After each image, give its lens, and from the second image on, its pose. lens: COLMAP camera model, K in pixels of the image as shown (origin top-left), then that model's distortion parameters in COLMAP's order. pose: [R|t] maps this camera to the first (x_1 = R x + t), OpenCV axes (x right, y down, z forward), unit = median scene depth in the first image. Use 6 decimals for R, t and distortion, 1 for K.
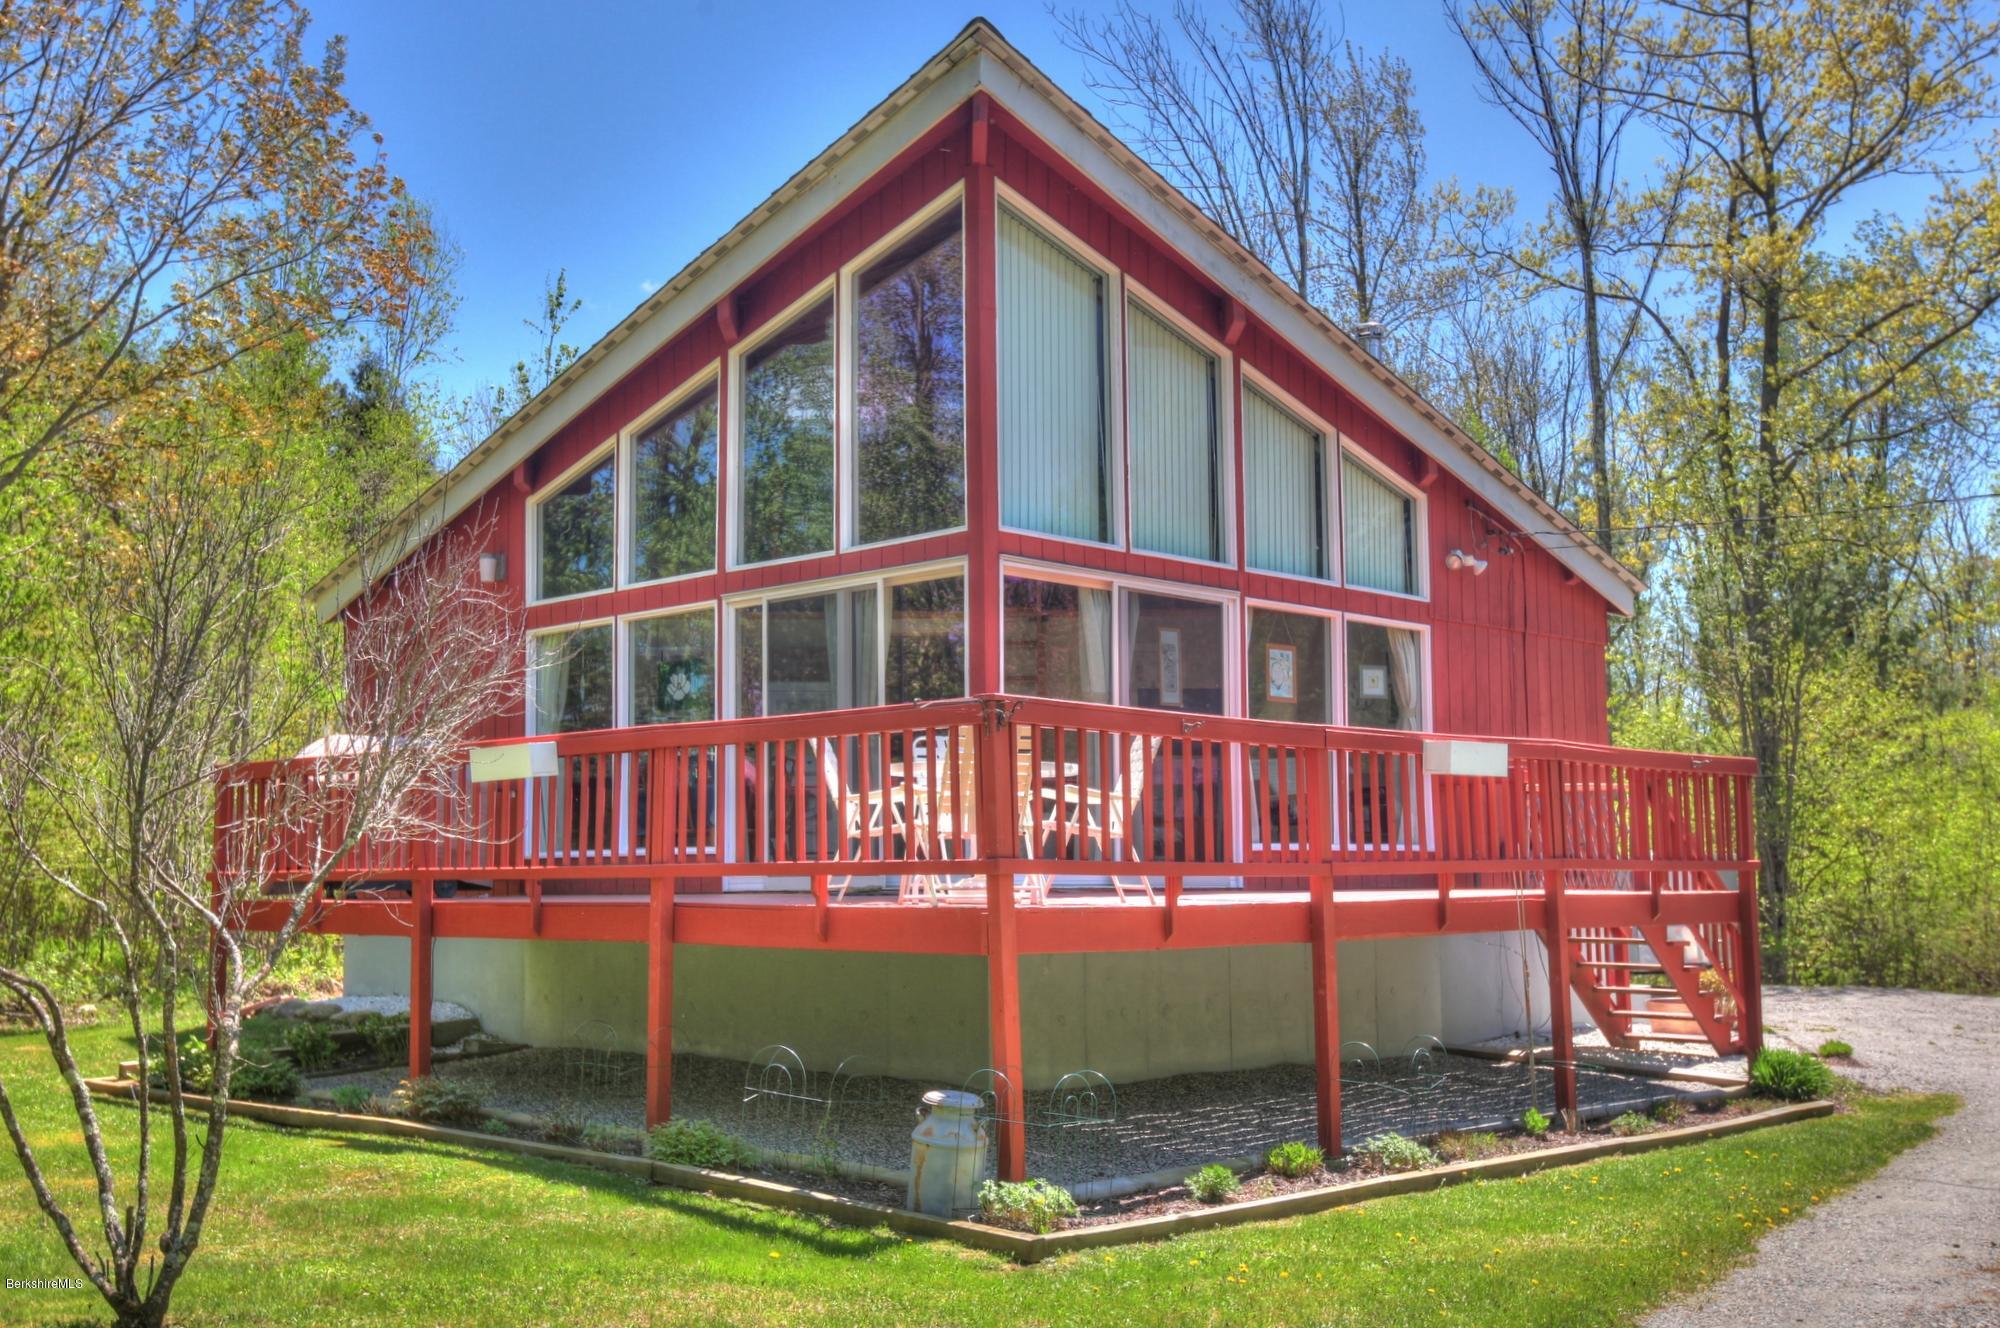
lens RADIAL K [[2059.0, 0, 1000.1], [0, 2059.0, 700.1], [0, 0, 1]] dist [0.016159, 0.018241]
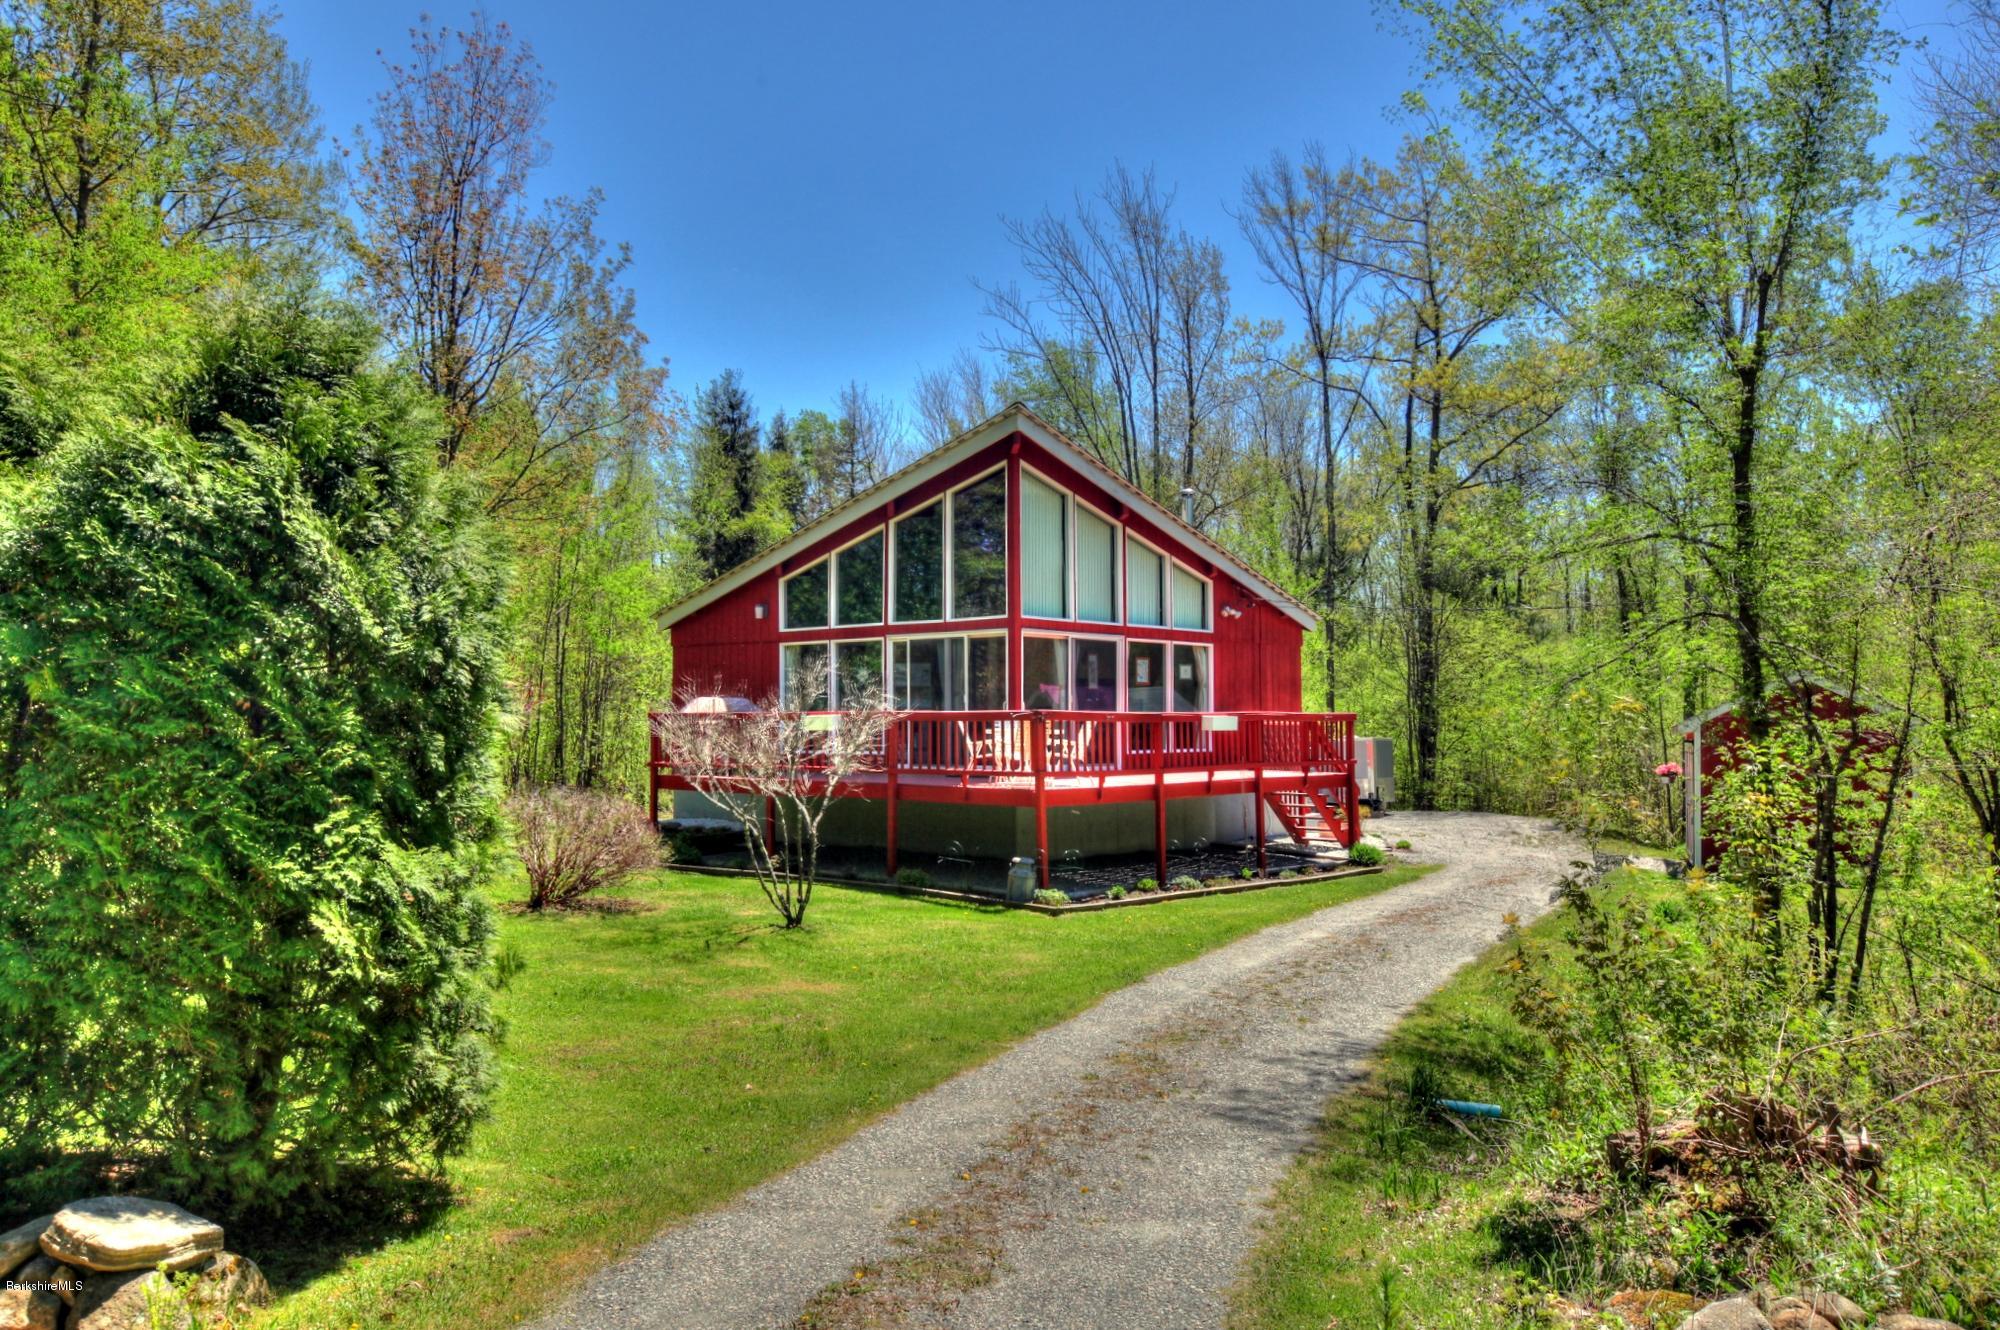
lens RADIAL K [[1552.7, 0, 1000.0], [0, 1552.7, 665.0], [0, 0, 1]] dist [-0.008414, -0.001138]
pose [[0.998692, 0.007366, 0.050605, -0.097844], [-0.009809, 0.998790, 0.048190, -0.099403], [-0.050189, -0.048624, 0.997555, -0.632325]]
